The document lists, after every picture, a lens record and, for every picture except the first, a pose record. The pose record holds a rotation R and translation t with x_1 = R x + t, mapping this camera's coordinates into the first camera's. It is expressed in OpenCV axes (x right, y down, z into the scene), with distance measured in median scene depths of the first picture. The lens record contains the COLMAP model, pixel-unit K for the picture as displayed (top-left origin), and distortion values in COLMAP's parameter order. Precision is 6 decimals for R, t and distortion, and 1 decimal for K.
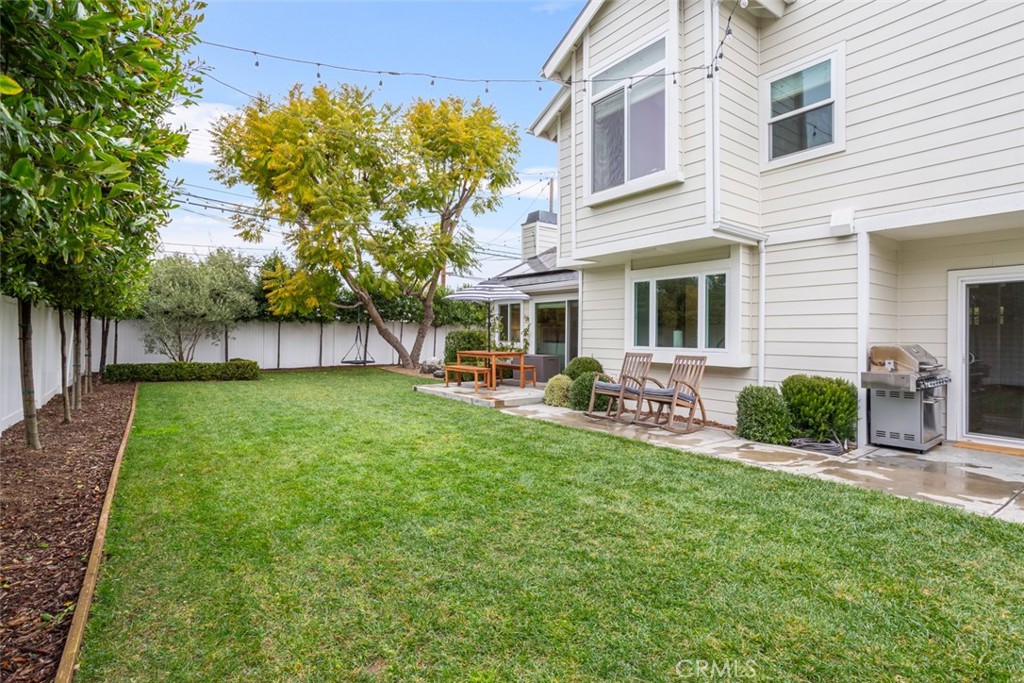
lens RADIAL K [[499.4, 0, 509.8], [0, 499.4, 338.4], [0, 0, 1]] dist [-0.000759, -0.000004]
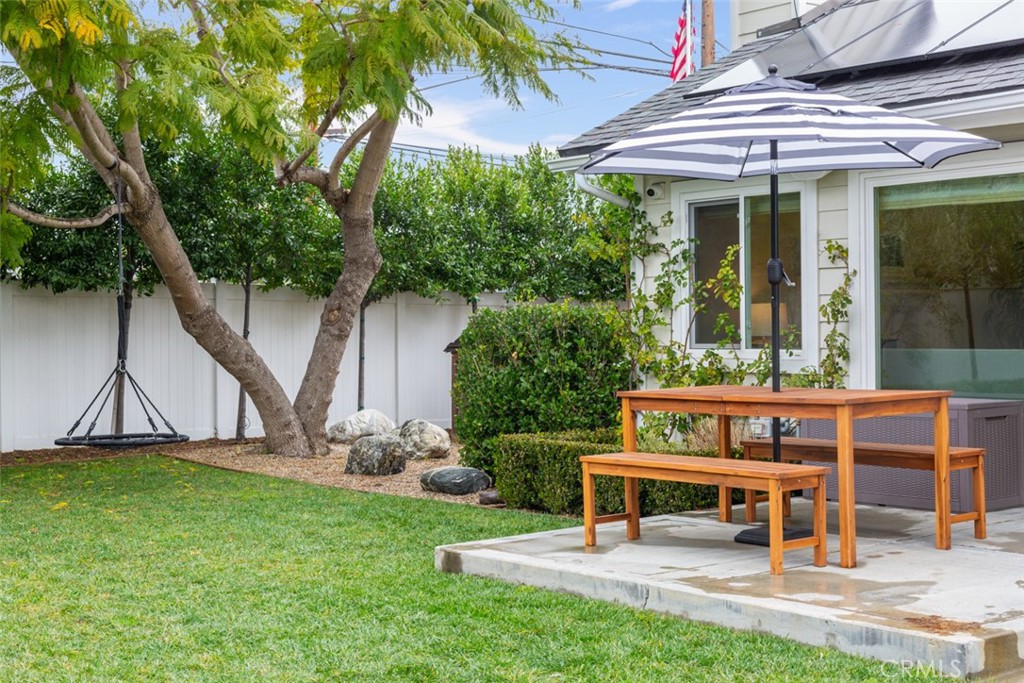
lens RADIAL K [[1423.8, 0, 513.2], [0, 1423.8, 342.4], [0, 0, 1]] dist [0.136598, 0.000000]
pose [[0.998143, -0.015085, 0.059023, -0.136751], [0.015185, 0.999884, -0.001240, 0.002596], [-0.058998, 0.002134, 0.998256, 0.239749]]
